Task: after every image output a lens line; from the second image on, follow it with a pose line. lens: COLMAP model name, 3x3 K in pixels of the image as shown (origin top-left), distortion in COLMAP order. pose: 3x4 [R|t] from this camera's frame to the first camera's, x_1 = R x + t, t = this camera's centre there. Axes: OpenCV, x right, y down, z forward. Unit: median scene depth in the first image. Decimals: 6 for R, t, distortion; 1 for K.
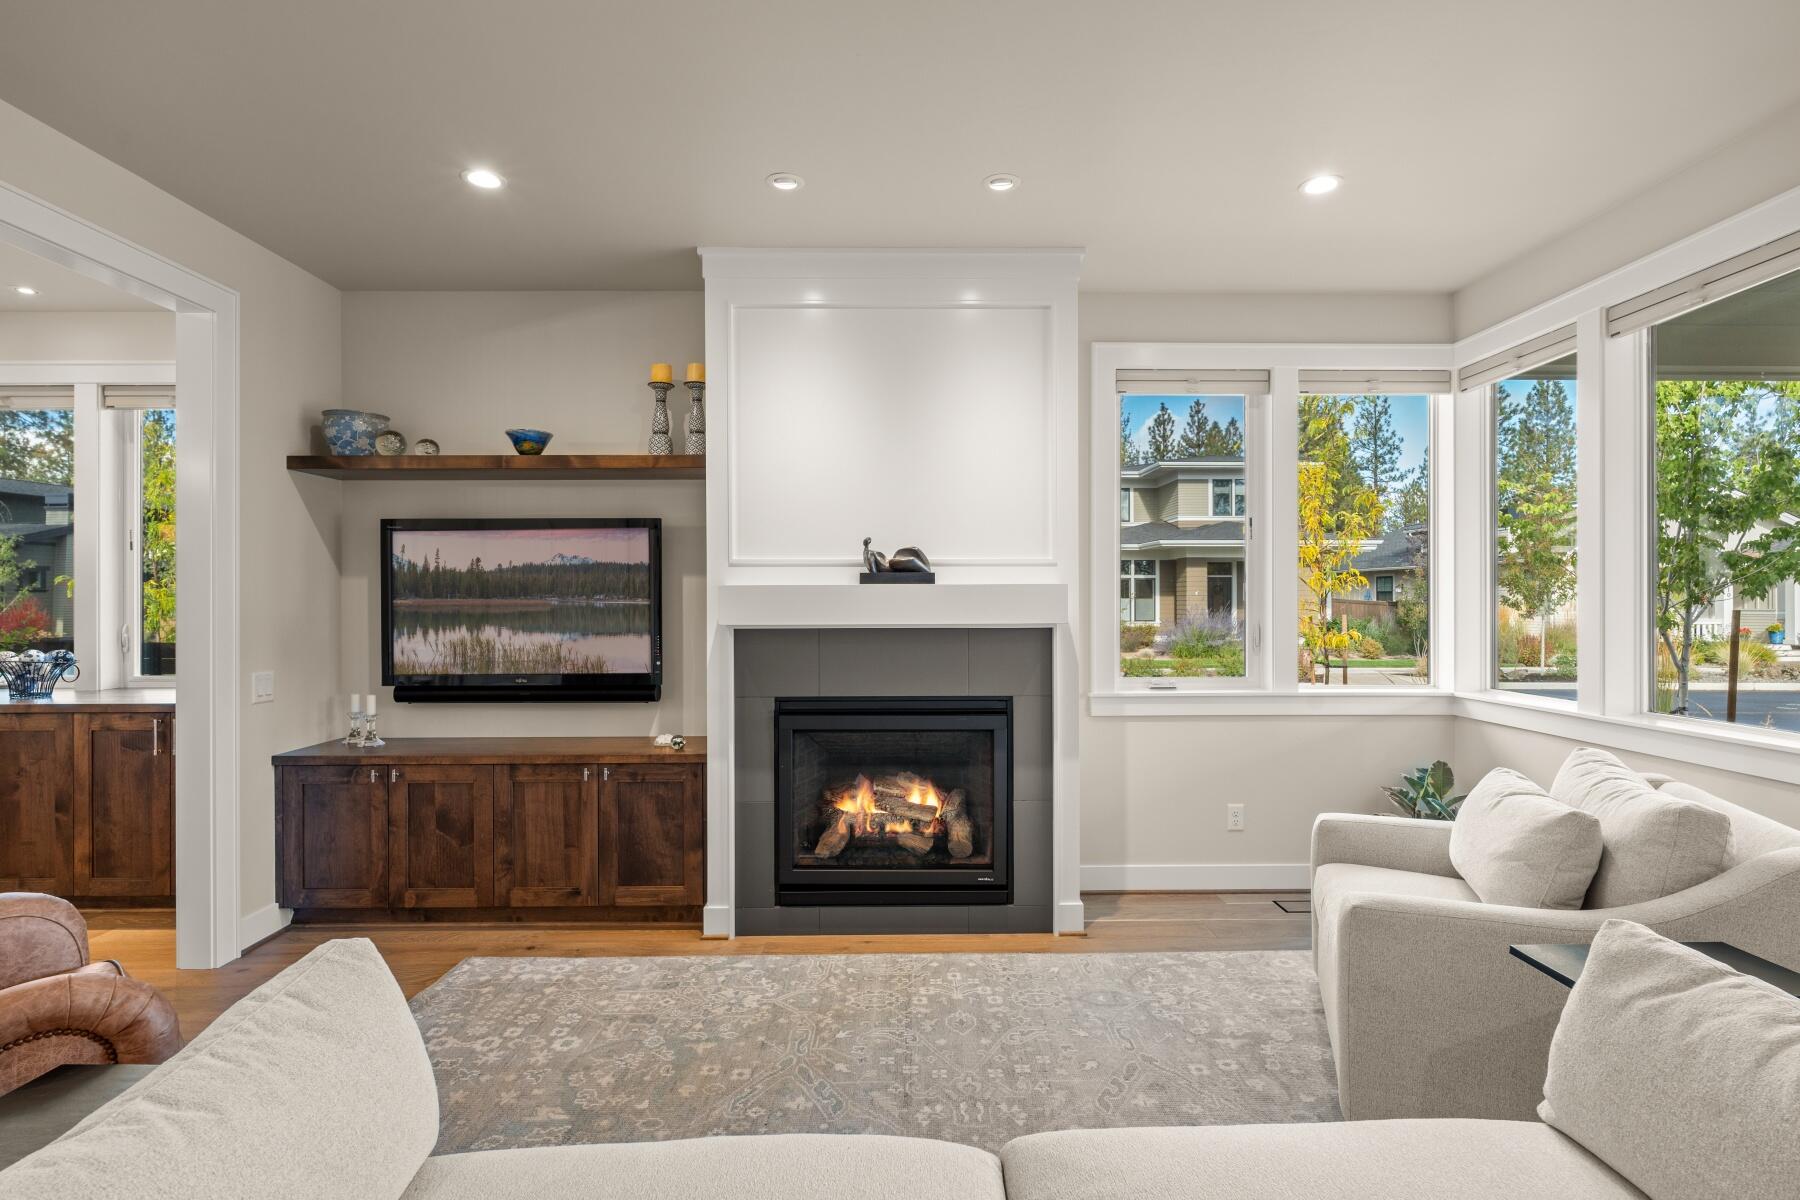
lens RADIAL K [[884.4, 0, 905.3], [0, 884.4, 599.6], [0, 0, 1]] dist [-0.006530, 0.000825]
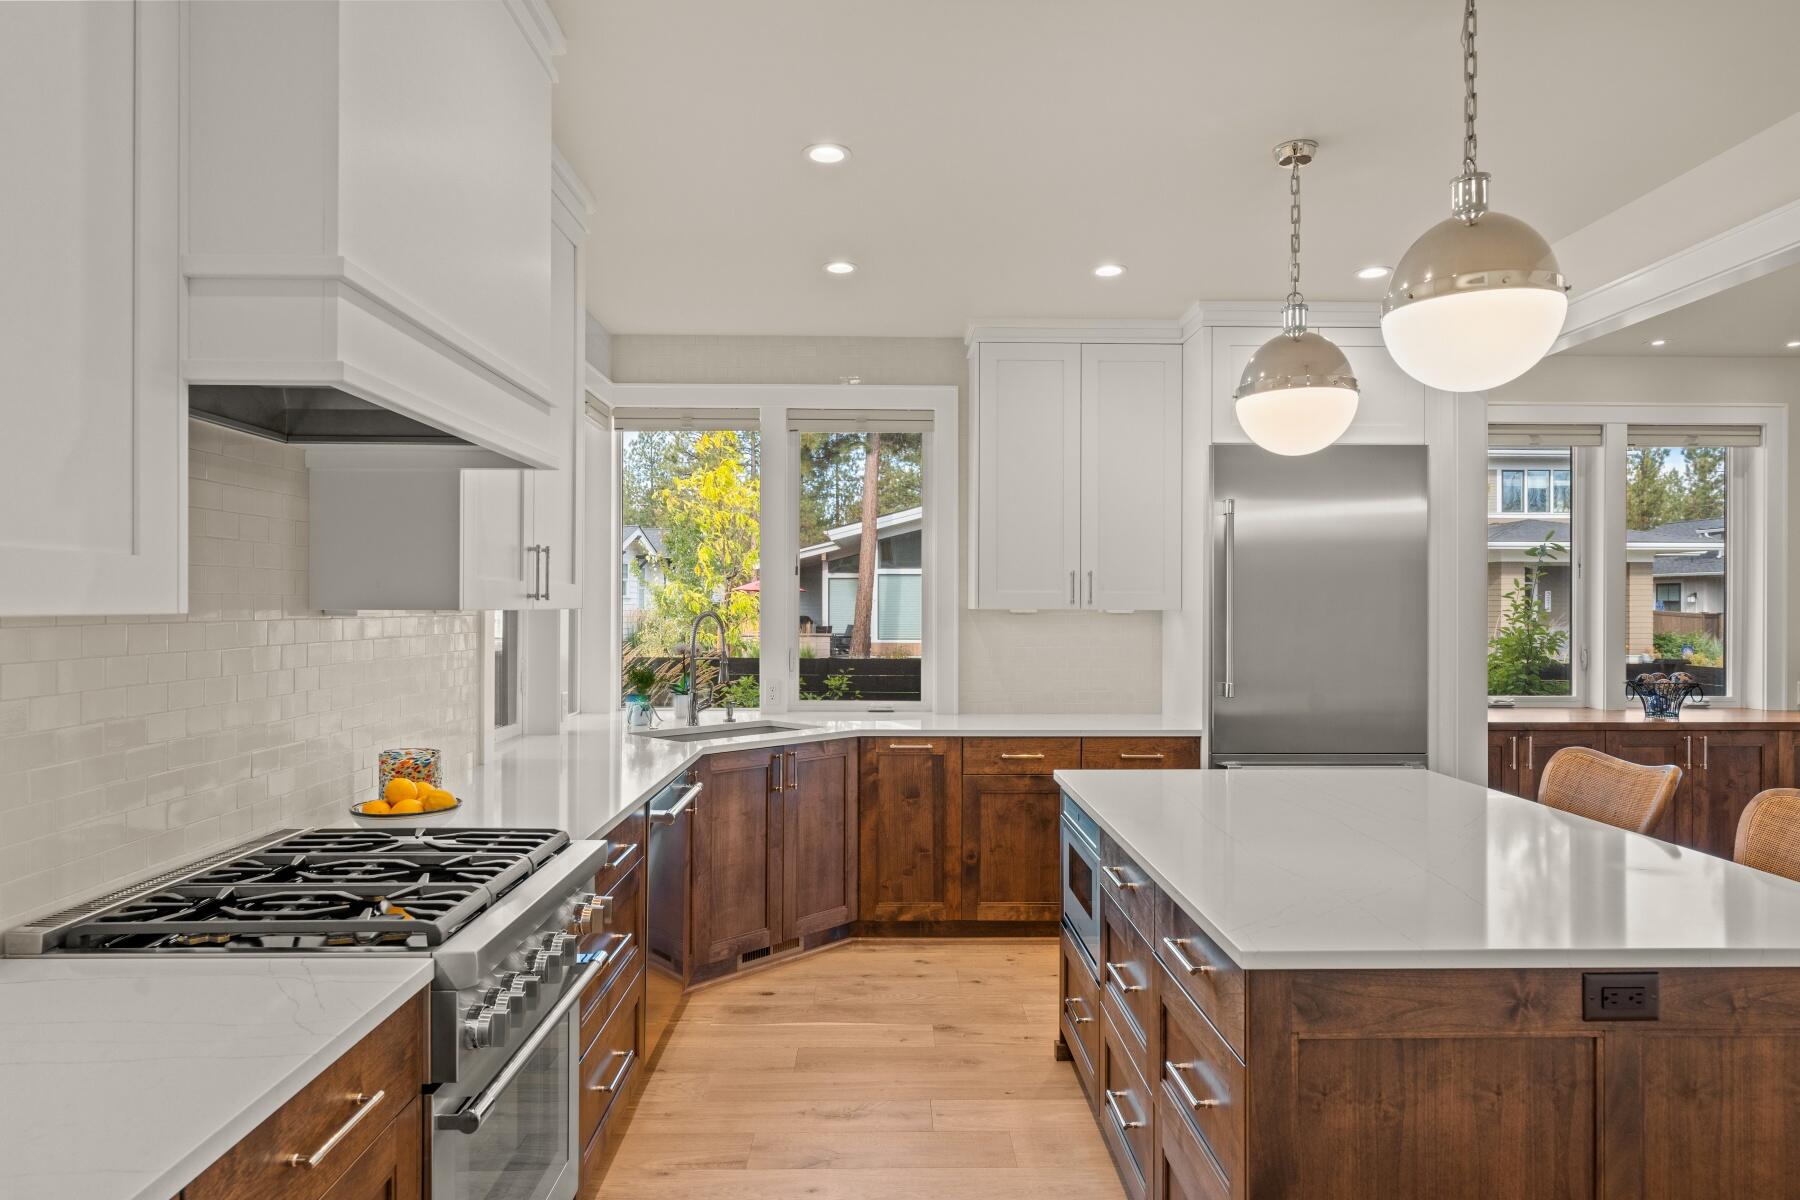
lens RADIAL K [[1070.2, 0, 898.7], [0, 1070.2, 604.4], [0, 0, 1]] dist [0.003754, 0.000076]
pose [[0.999974, 0.006124, 0.003871, -2.151298], [-0.006127, 0.999981, 0.000832, -0.025011], [-0.003865, -0.000856, 0.999992, -0.359018]]
